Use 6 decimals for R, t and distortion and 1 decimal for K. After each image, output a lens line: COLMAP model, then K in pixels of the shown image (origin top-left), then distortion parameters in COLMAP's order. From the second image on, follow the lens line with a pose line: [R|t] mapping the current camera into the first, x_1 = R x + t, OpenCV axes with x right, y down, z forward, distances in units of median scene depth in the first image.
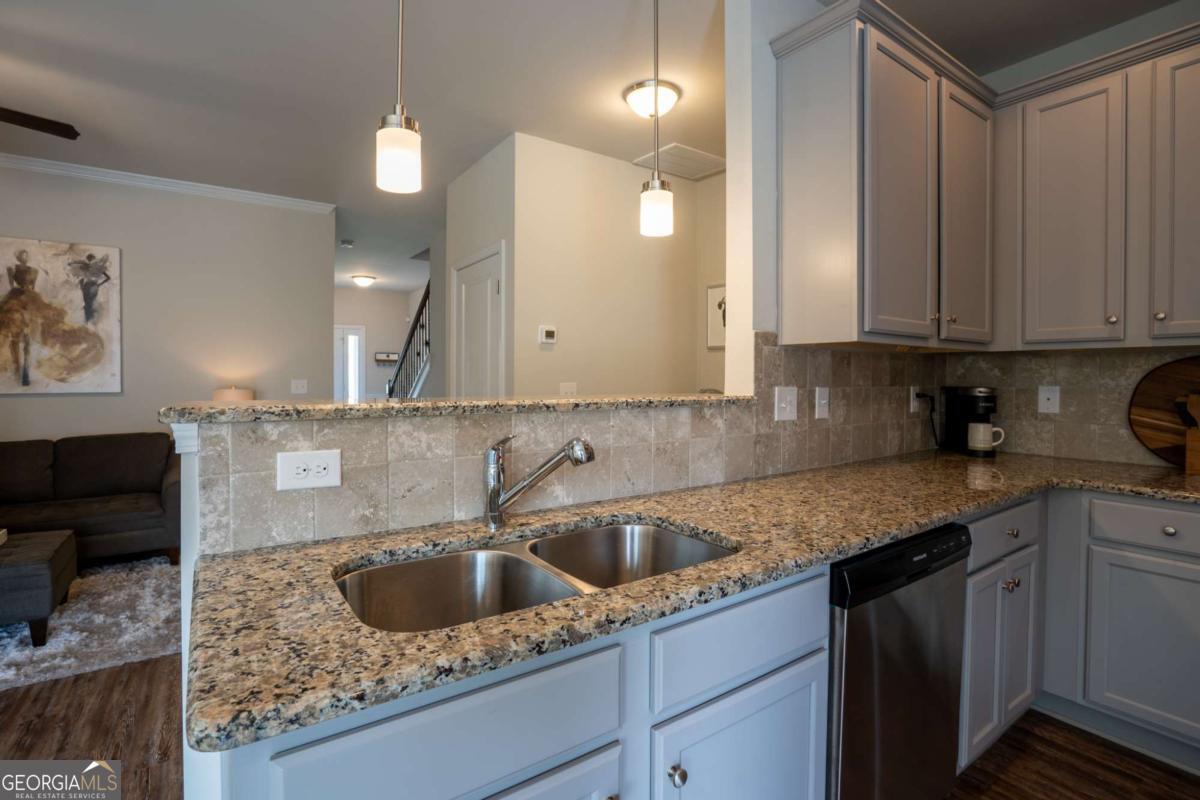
lens RADIAL K [[577.7, 0, 603.8], [0, 577.7, 384.4], [0, 0, 1]] dist [-0.049673, 0.017207]
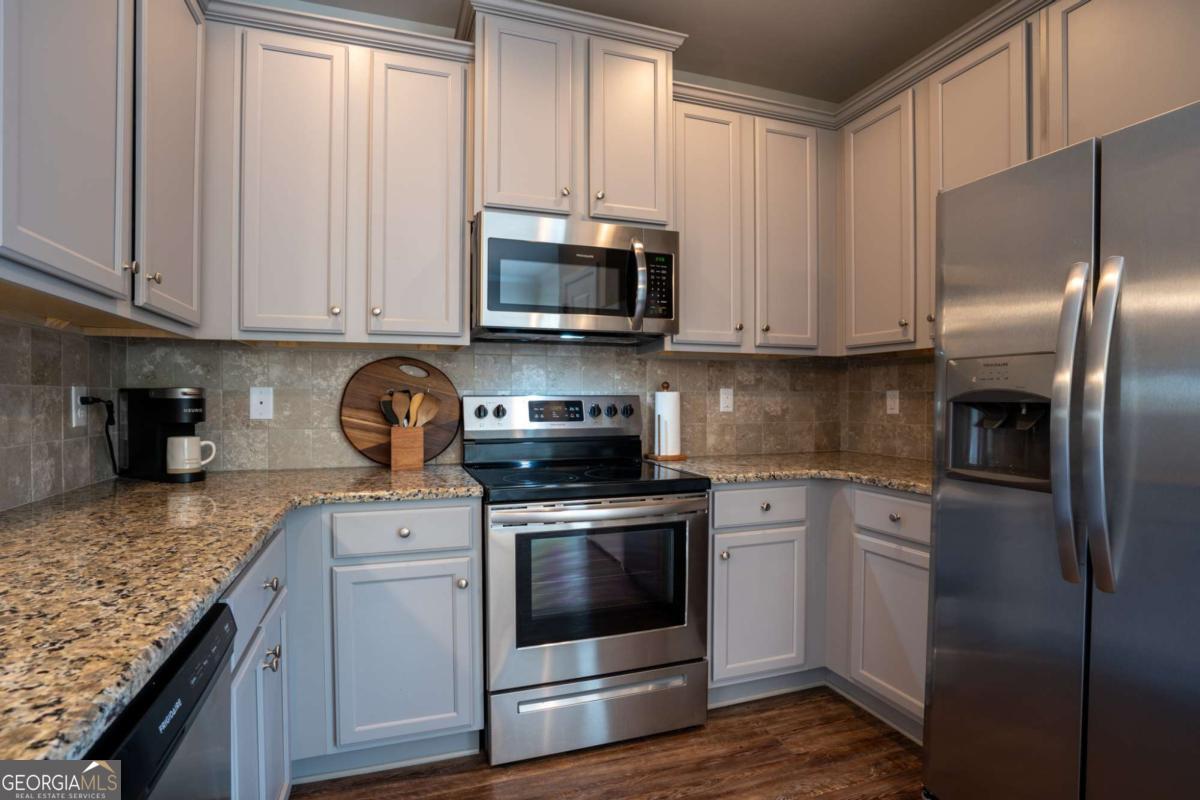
lens RADIAL K [[577.7, 0, 583.0], [0, 577.7, 403.6], [0, 0, 1]] dist [-0.049673, 0.017207]
pose [[0.297949, -0.013953, 0.954480, 0.126822], [0.013459, 0.999855, 0.010415, 0.027197], [-0.954487, 0.009743, 0.298093, 0.307302]]
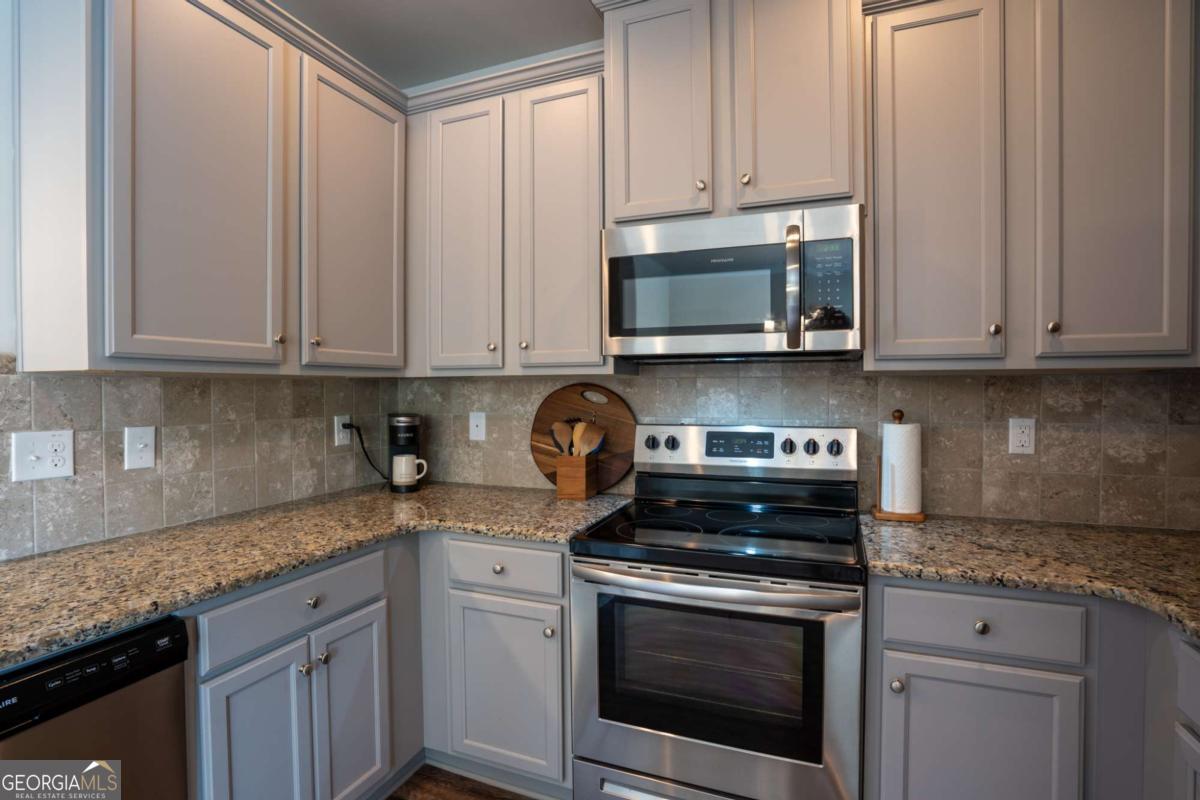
lens RADIAL K [[577.7, 0, 607.8], [0, 577.7, 399.2], [0, 0, 1]] dist [-0.049673, 0.017207]
pose [[0.839944, -0.016761, 0.542414, 0.472232], [0.014178, 0.999860, 0.008940, -0.027681], [-0.542487, 0.000181, 0.840064, 0.043375]]
